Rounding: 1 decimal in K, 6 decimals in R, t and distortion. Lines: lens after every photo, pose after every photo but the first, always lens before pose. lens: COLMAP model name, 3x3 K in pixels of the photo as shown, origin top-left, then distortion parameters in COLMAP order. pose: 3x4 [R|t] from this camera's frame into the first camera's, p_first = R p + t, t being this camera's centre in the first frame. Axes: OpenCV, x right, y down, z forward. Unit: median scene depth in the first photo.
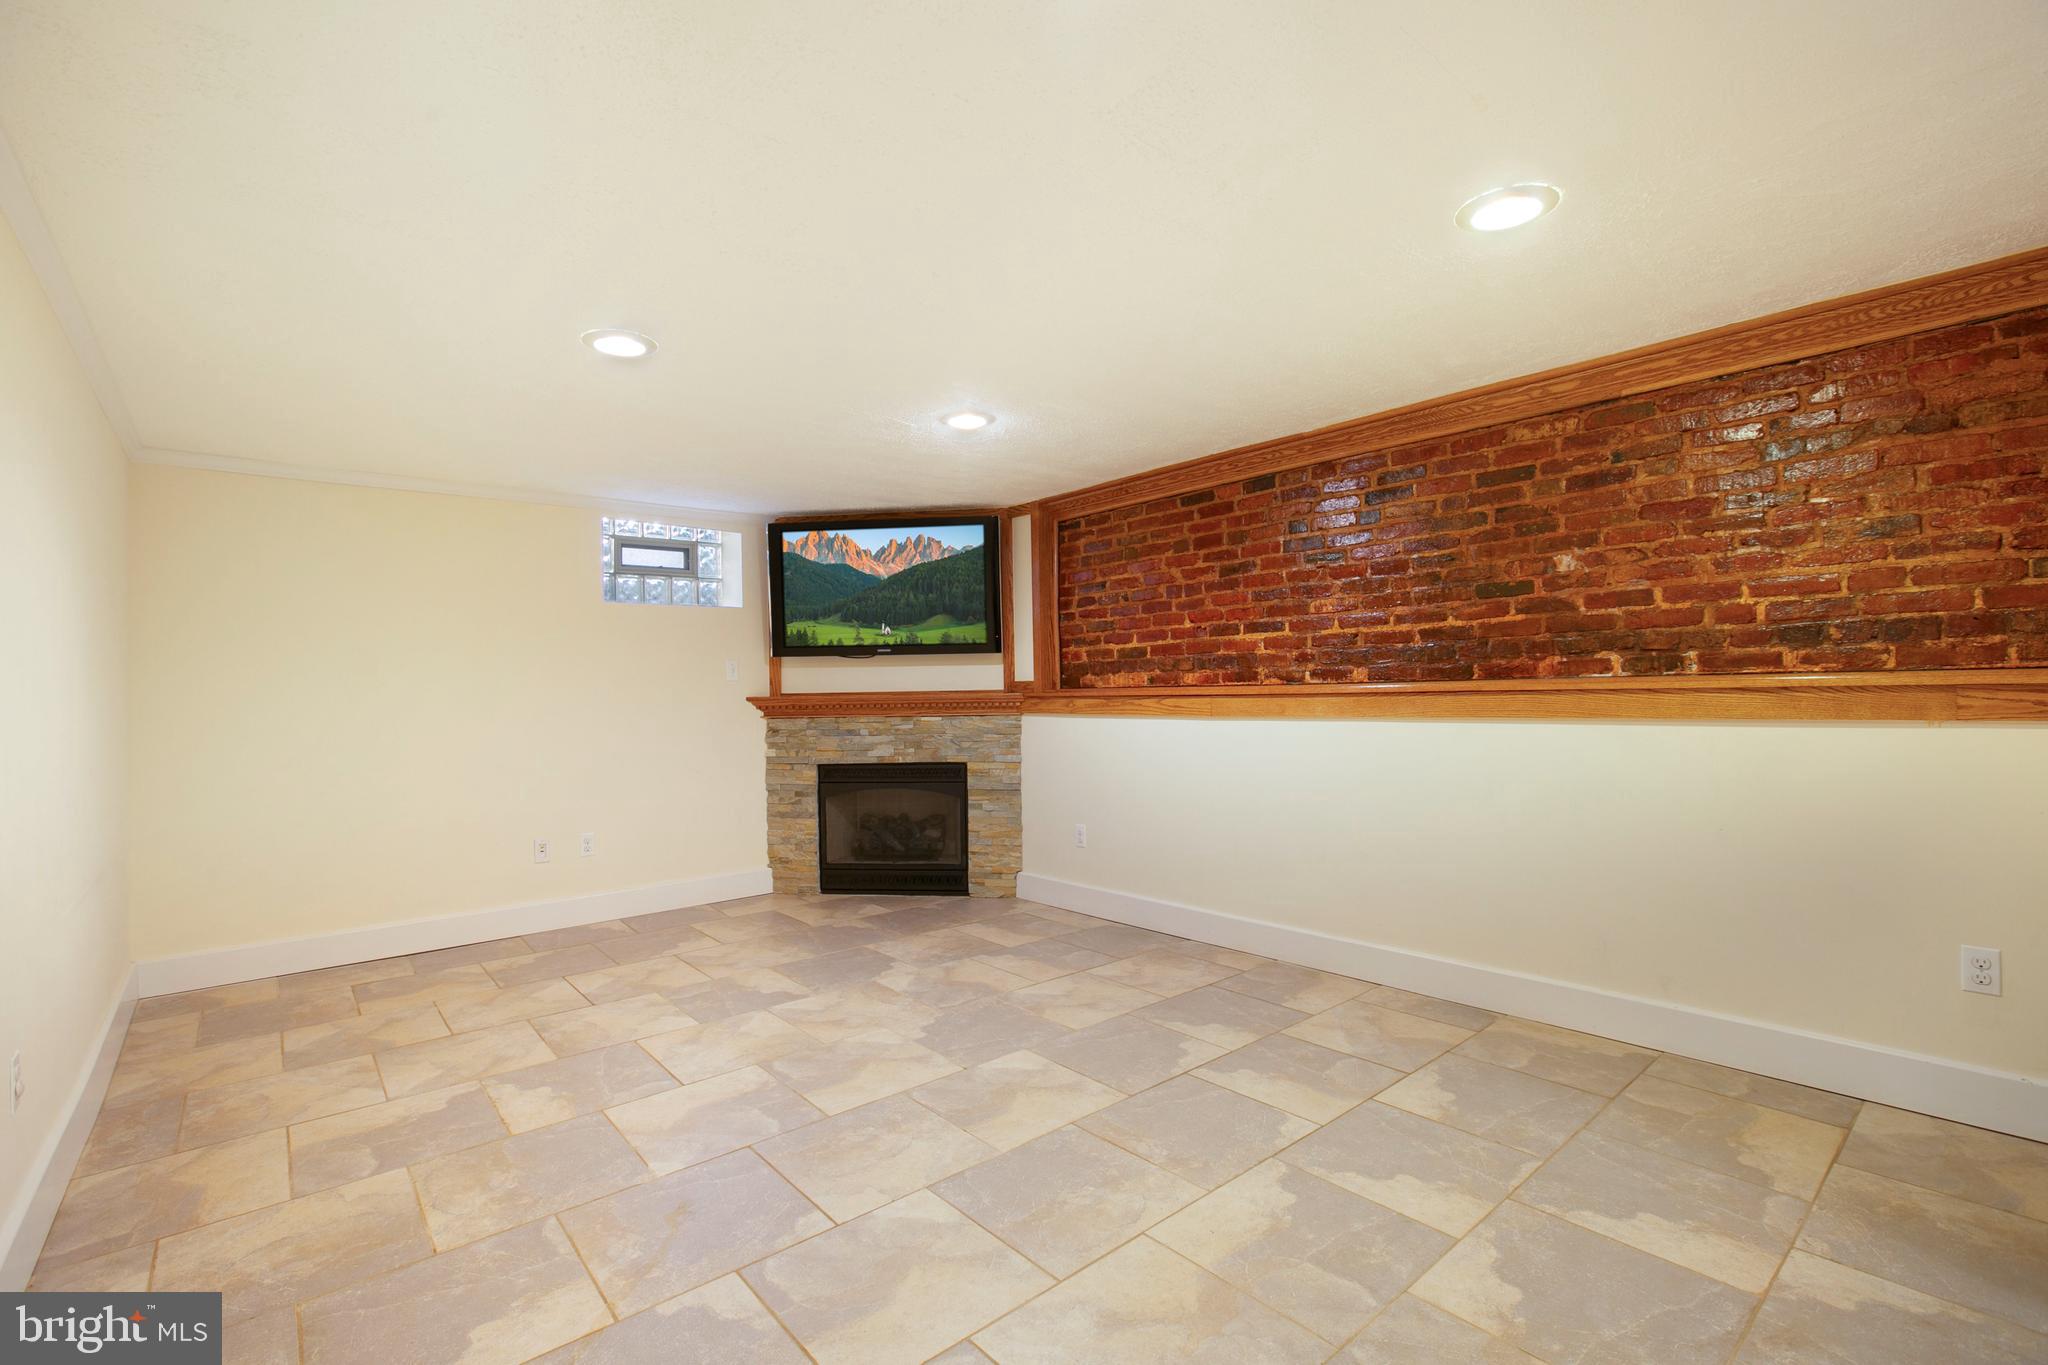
lens RADIAL K [[890.4, 0, 1024.0], [0, 890.4, 682.5], [0, 0, 1]] dist [-0.037171, 0.000481]
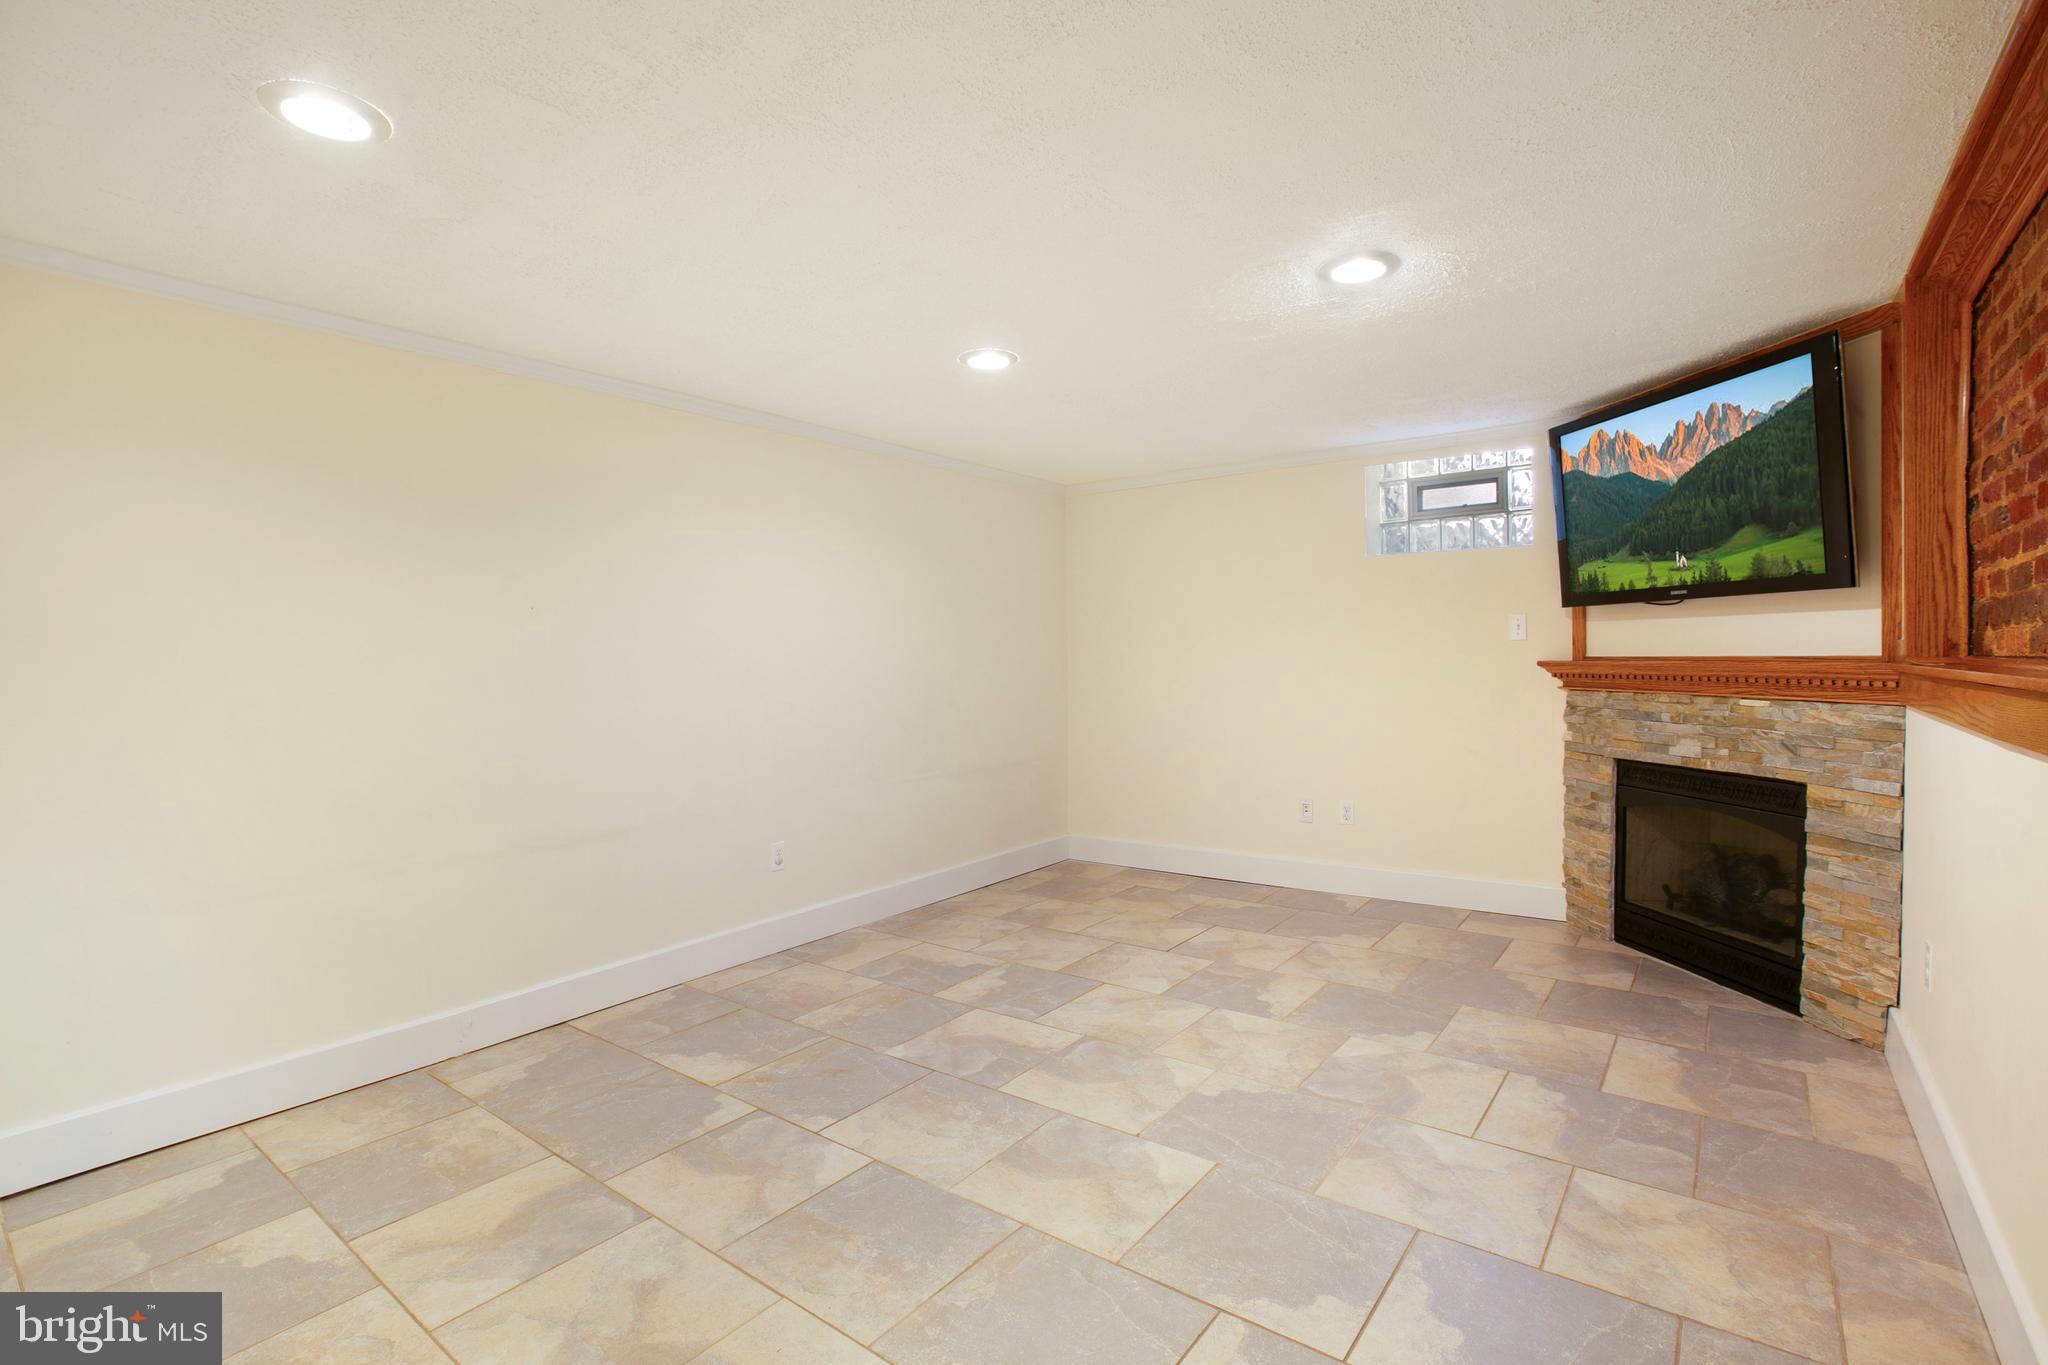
lens RADIAL K [[966.0, 0, 1015.8], [0, 966.0, 650.8], [0, 0, 1]] dist [-0.072905, 0.028545]
pose [[0.212678, 0.006334, -0.977102, 0.489015], [0.017387, 0.999796, 0.010266, -0.011515], [0.976968, -0.019172, 0.212525, 0.462956]]
